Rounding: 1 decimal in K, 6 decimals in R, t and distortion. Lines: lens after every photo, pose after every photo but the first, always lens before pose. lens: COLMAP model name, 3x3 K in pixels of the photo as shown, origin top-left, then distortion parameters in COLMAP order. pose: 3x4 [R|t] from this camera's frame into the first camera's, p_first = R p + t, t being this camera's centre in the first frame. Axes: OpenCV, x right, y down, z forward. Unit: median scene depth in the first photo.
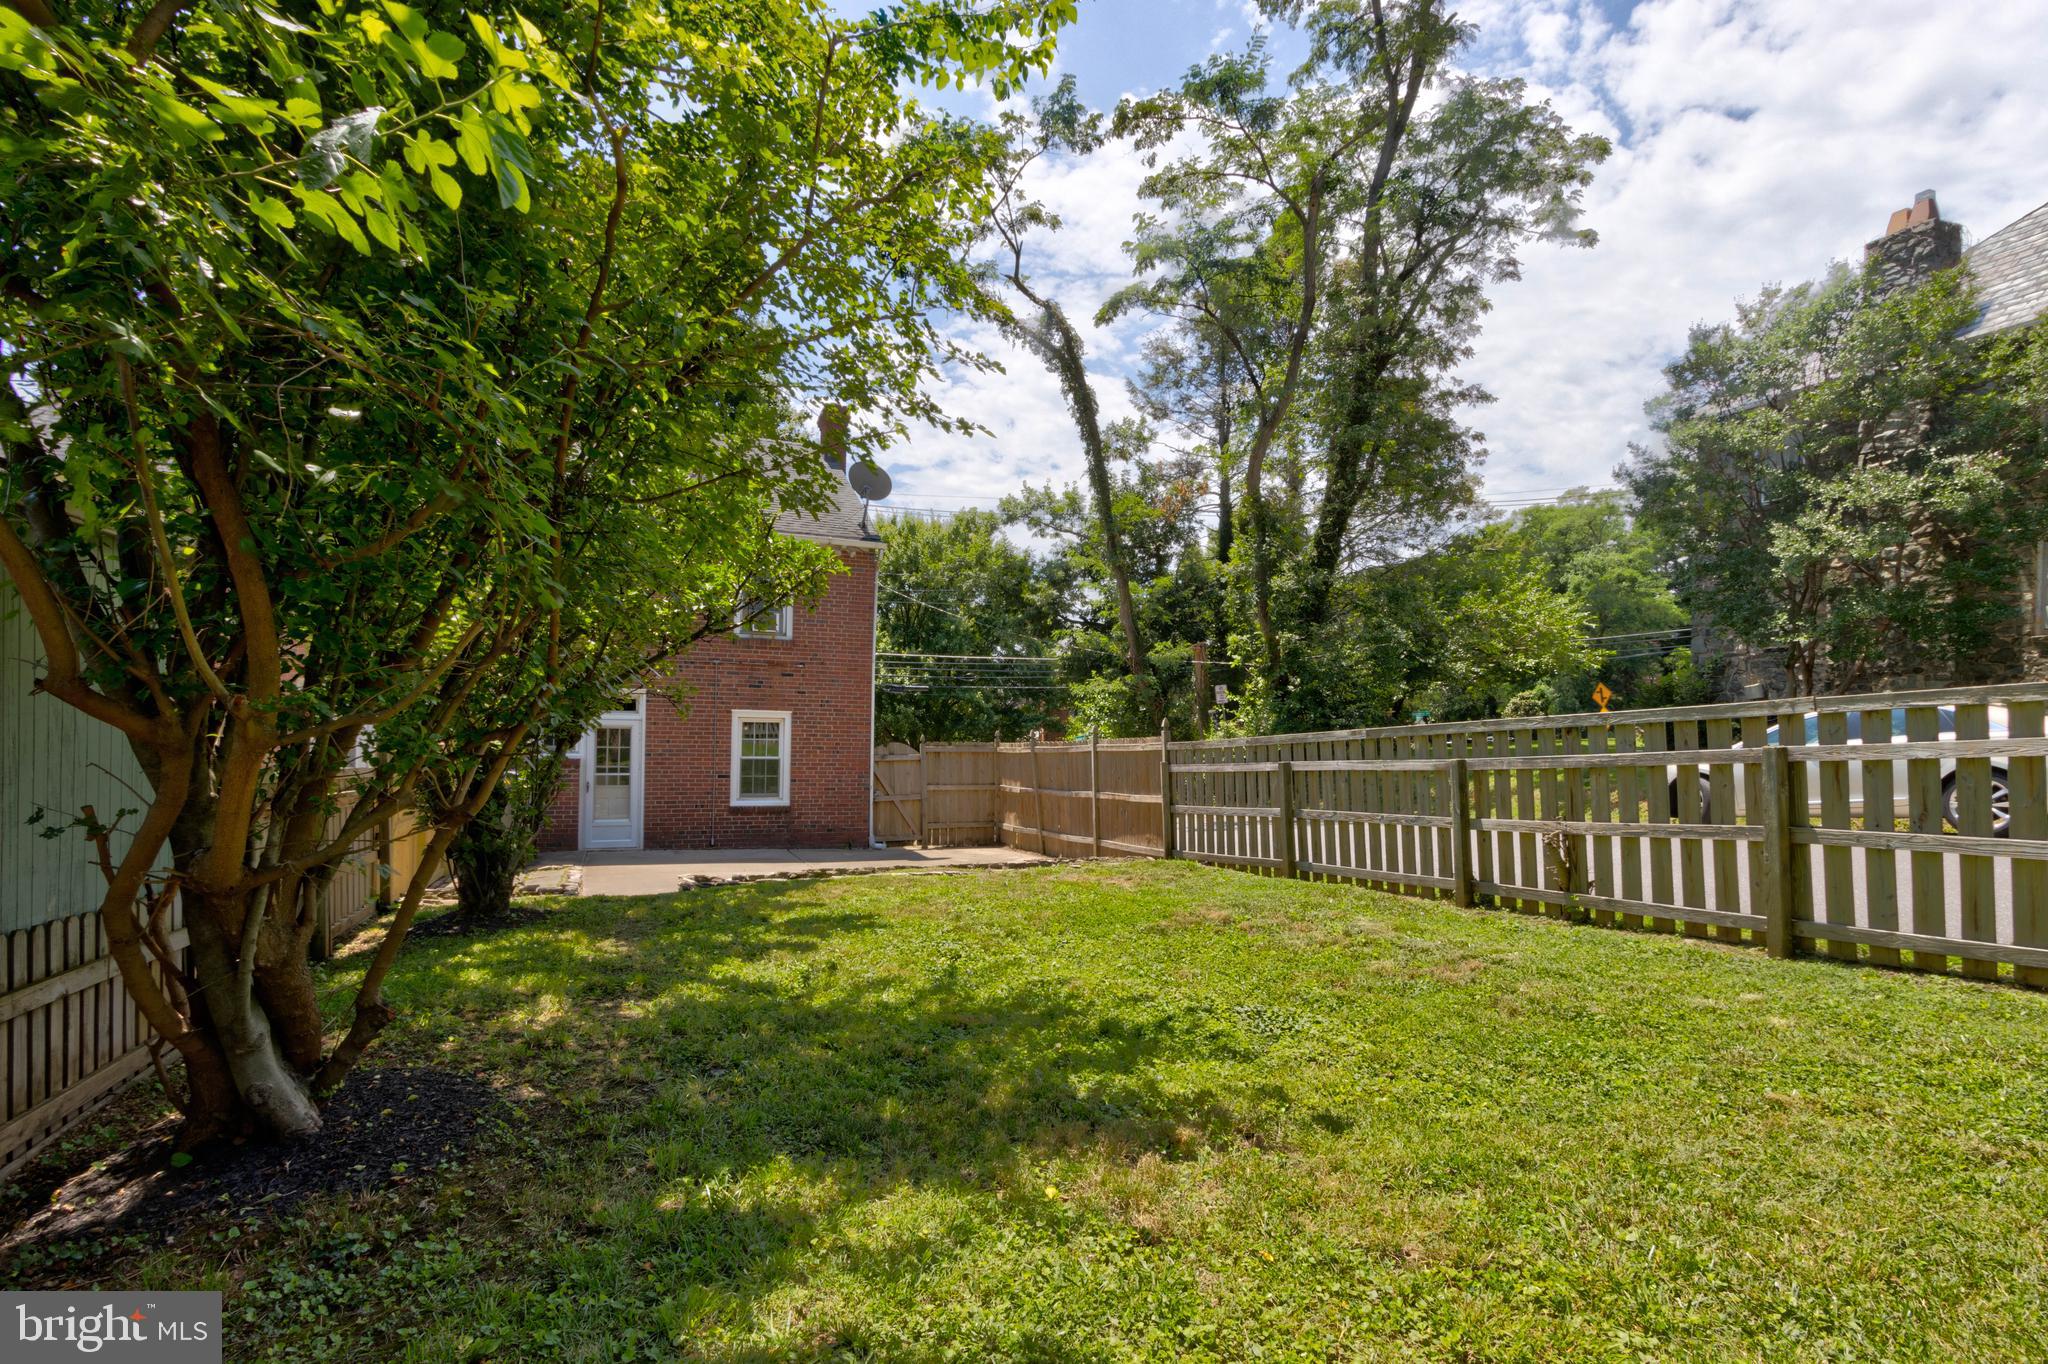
lens RADIAL K [[1022.1, 0, 1021.6], [0, 1022.1, 776.6], [0, 0, 1]] dist [0.001423, -0.000095]
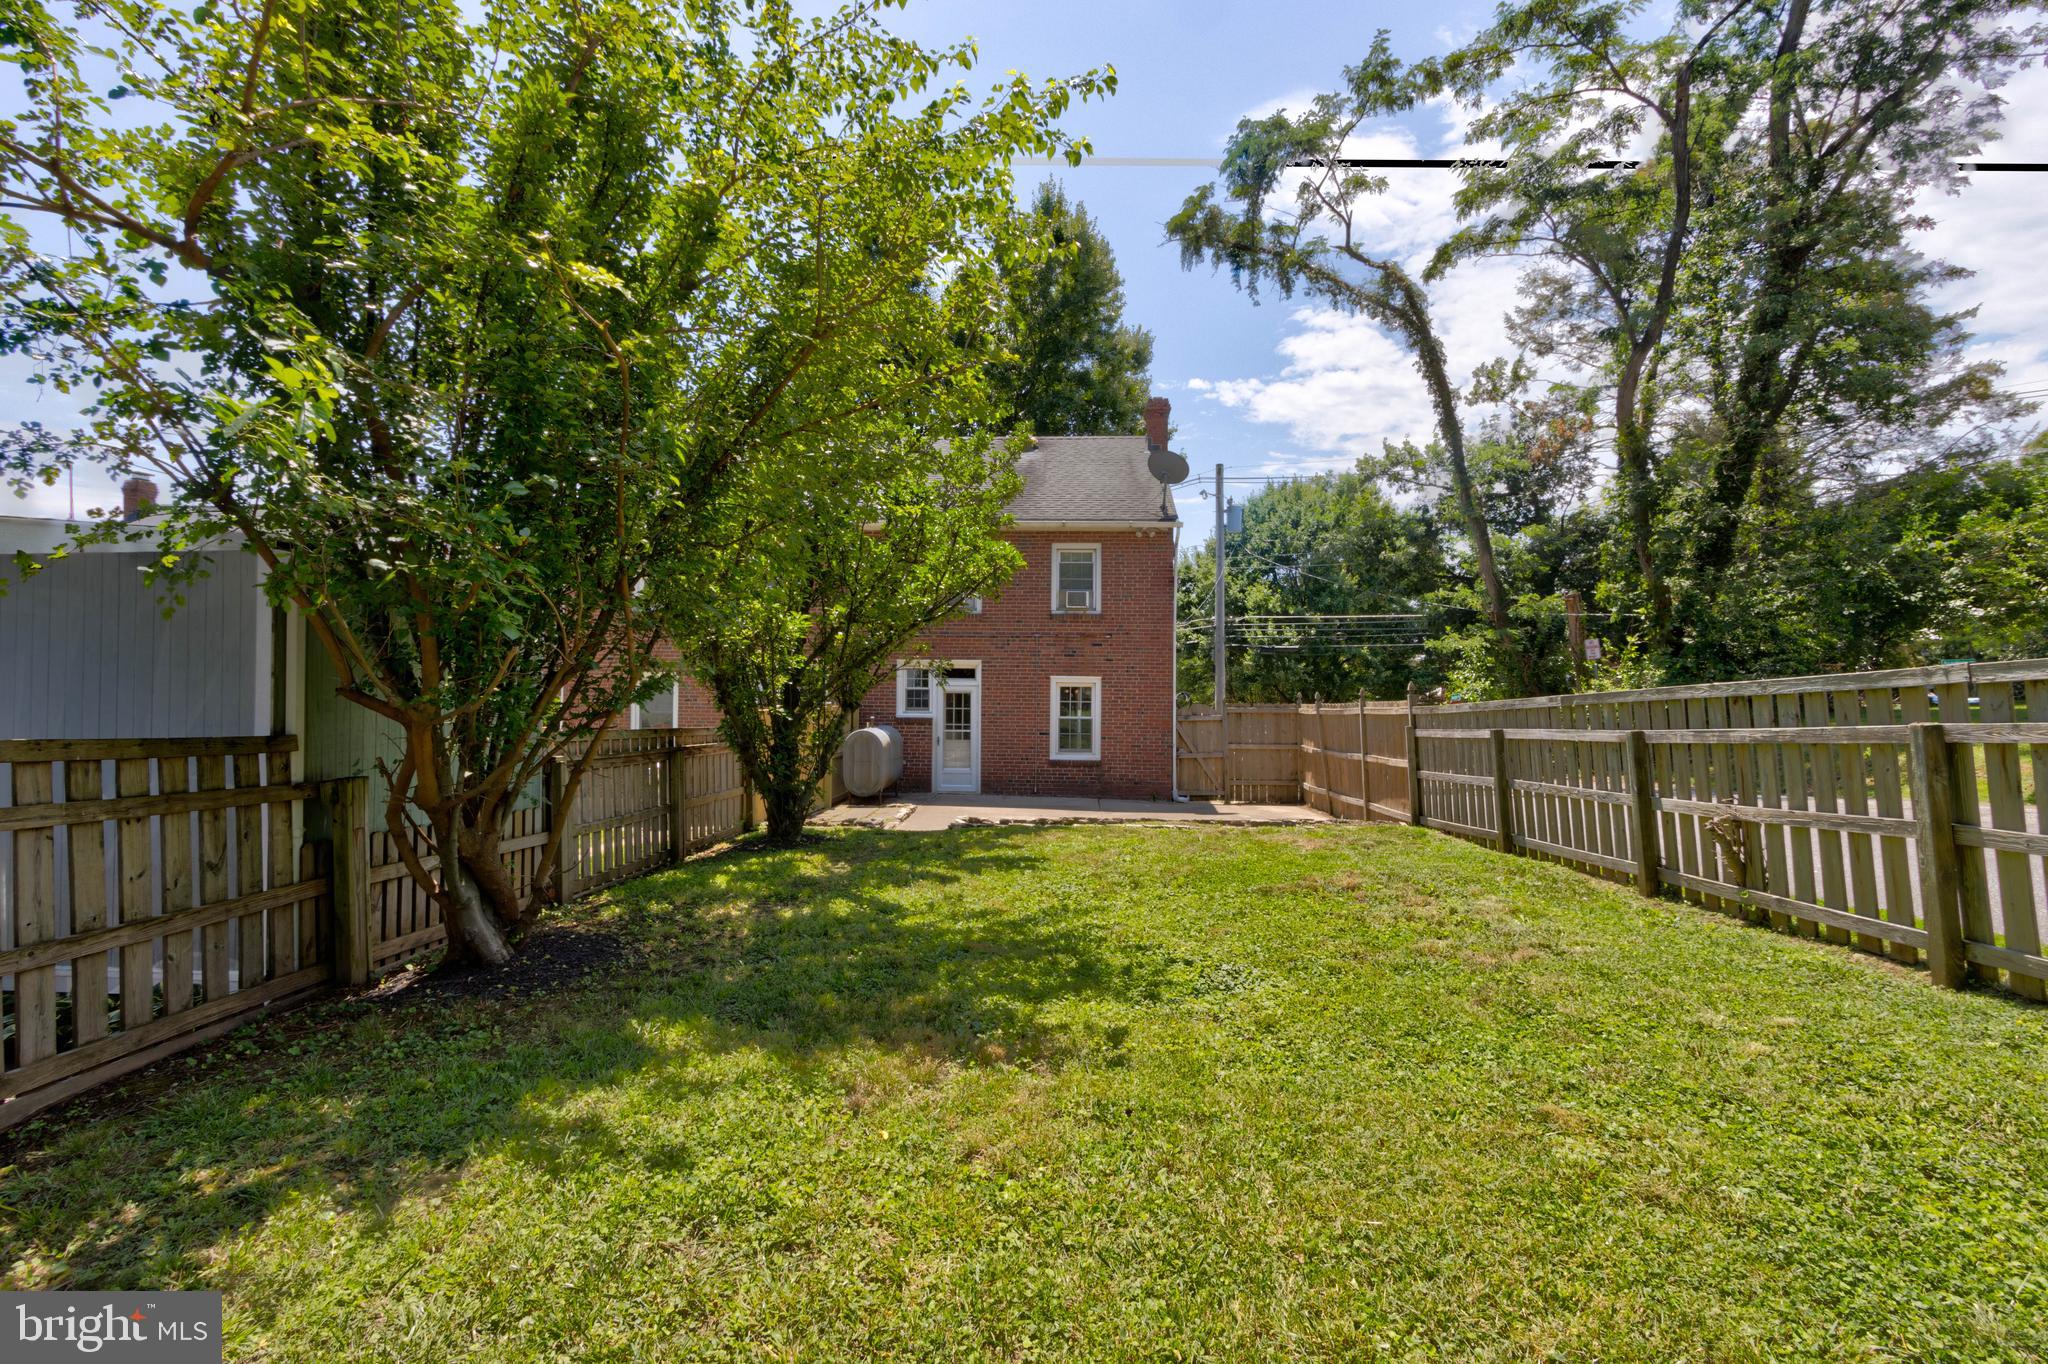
lens RADIAL K [[961.2, 0, 1000.9], [0, 961.2, 717.9], [0, 0, 1]] dist [0.002819, -0.000470]
pose [[0.898347, 0.005885, -0.439247, 0.140692], [-0.011659, 0.999877, -0.010449, -0.006006], [0.439132, 0.014508, 0.898305, -0.002574]]
